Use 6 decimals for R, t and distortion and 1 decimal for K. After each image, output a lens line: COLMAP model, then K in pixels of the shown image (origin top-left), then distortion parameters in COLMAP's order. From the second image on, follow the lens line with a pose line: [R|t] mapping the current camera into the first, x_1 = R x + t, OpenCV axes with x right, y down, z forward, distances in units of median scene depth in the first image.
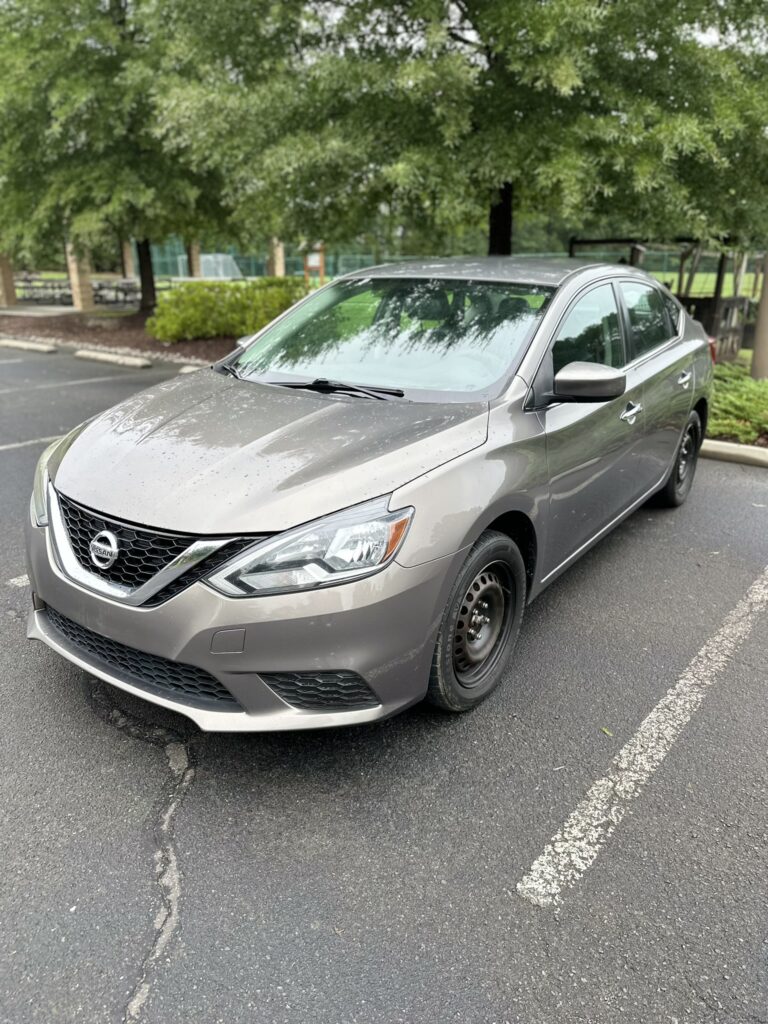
lens RADIAL K [[701.4, 0, 371.6], [0, 701.4, 514.4], [0, 0, 1]] dist [0.061591, -0.000315]
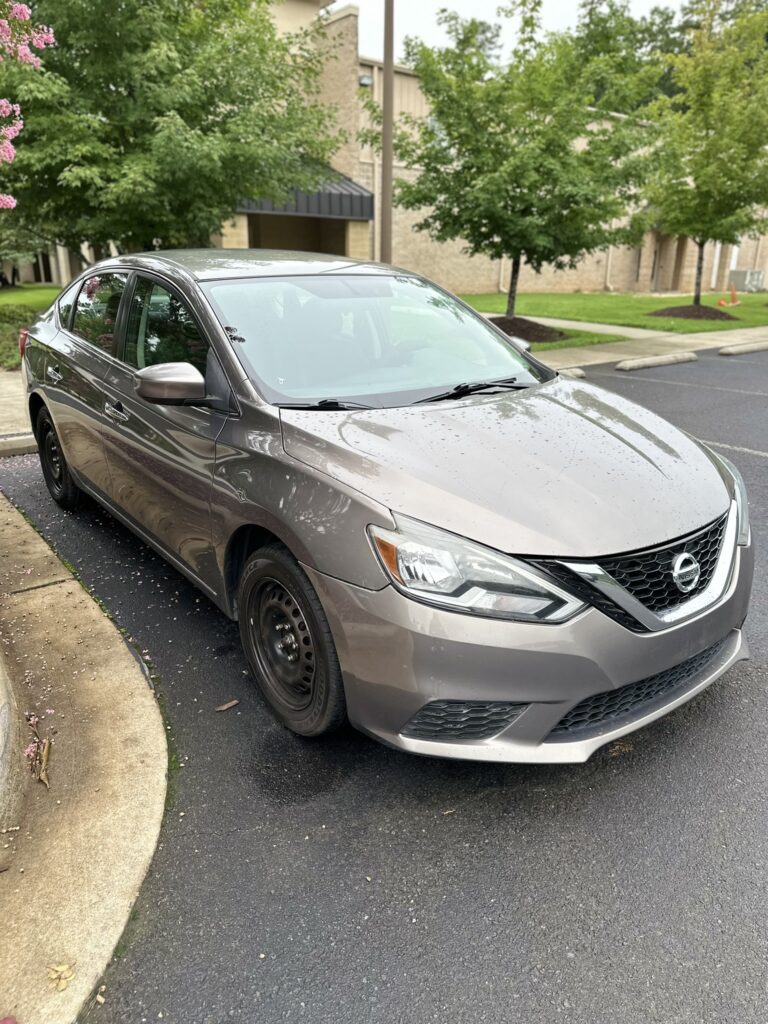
lens RADIAL K [[731.4, 0, 380.5], [0, 731.4, 514.1], [0, 0, 1]] dist [-0.004506, -0.003841]
pose [[0.307583, -0.330457, 0.892295, -1.420064], [0.307666, 0.921922, 0.235374, -0.400468], [-0.900408, 0.202132, 0.385238, 1.010209]]
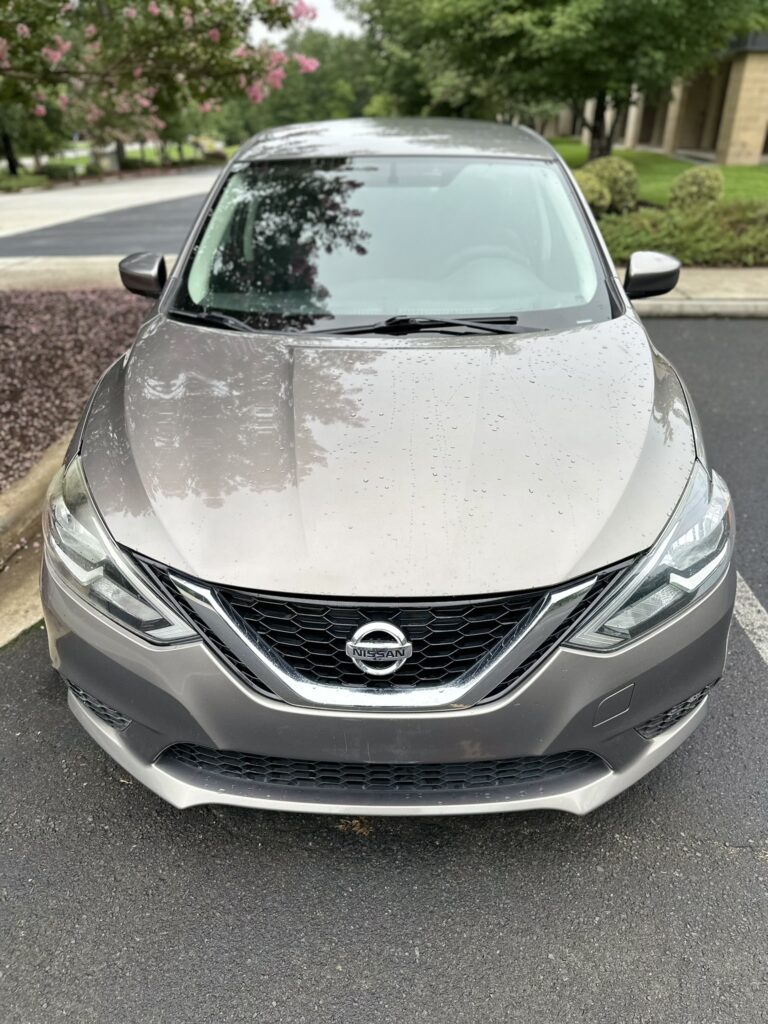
lens RADIAL K [[728.1, 0, 384.1], [0, 728.1, 511.6], [0, 0, 1]] dist [-0.006521, -0.001377]
pose [[0.833231, -0.290462, 0.470486, -0.681248], [0.200881, 0.951786, 0.231839, -0.238667], [-0.515143, -0.098664, 0.851407, 0.444298]]
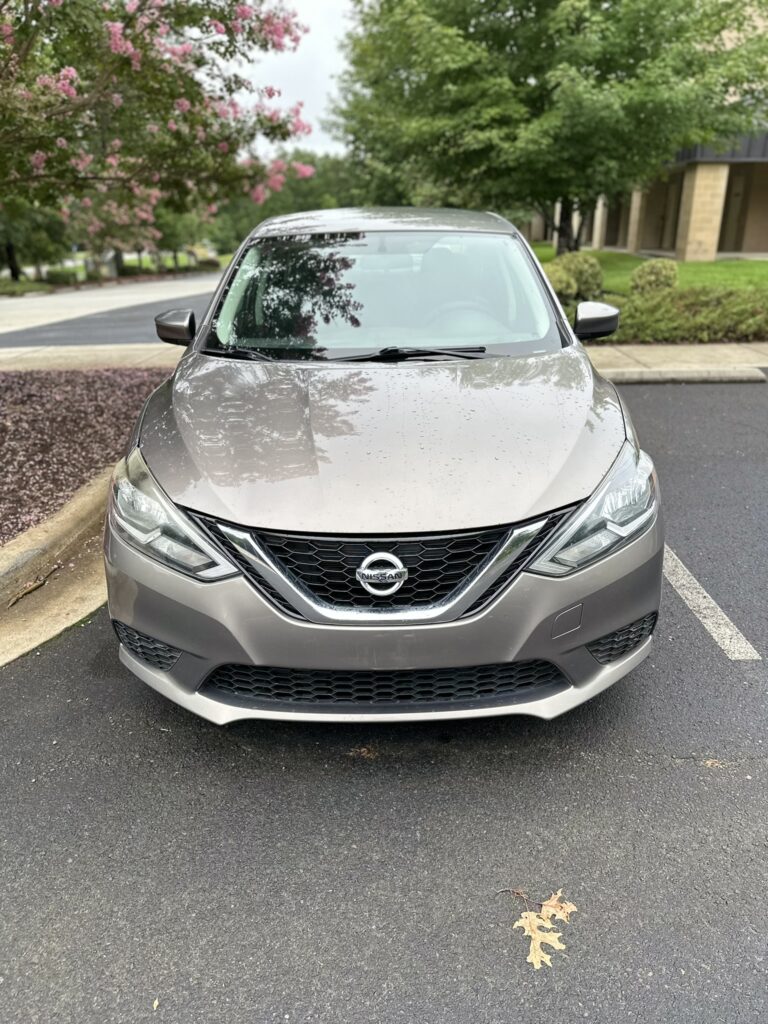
lens RADIAL K [[723.7, 0, 388.1], [0, 723.7, 512.7], [0, 0, 1]] dist [0.007505, -0.011154]
pose [[0.818306, -0.247026, 0.518993, -0.834833], [0.217393, 0.968878, 0.118391, -0.127817], [-0.532087, 0.015946, 0.846540, 0.266203]]
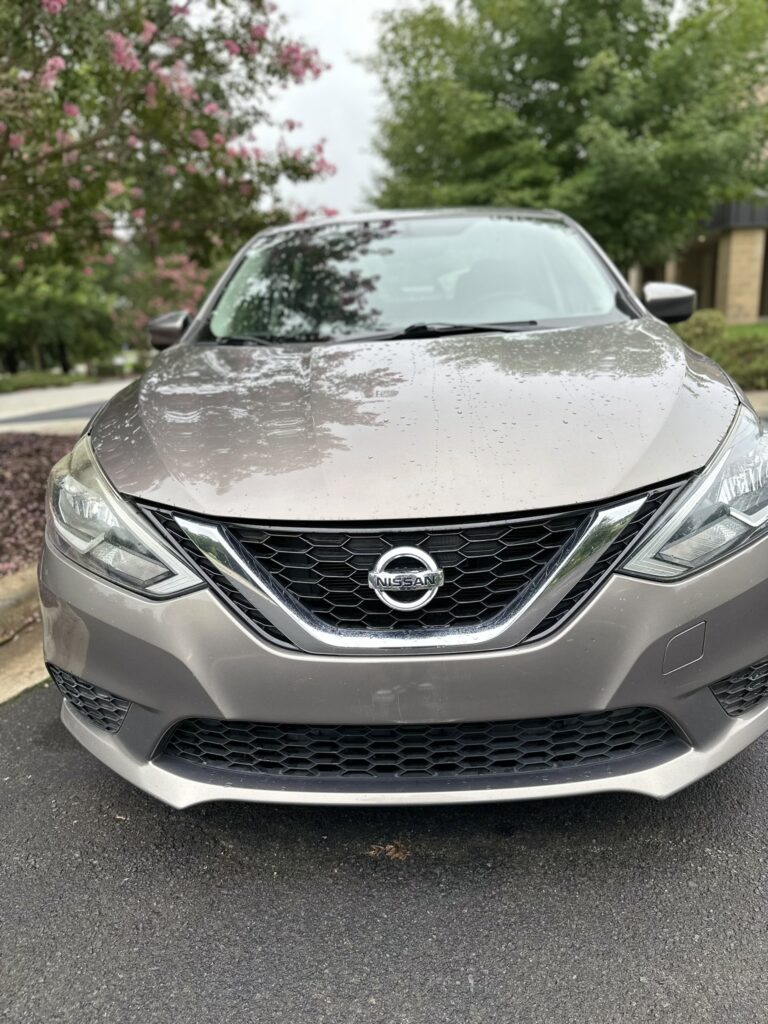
lens RADIAL K [[727.5, 0, 392.0], [0, 727.5, 518.7], [0, 0, 1]] dist [-0.003460, -0.007756]
pose [[0.839545, -0.211516, 0.500425, -0.701273], [0.241955, 0.970278, 0.004191, -0.003728], [-0.486438, 0.117562, 0.865769, 0.498762]]
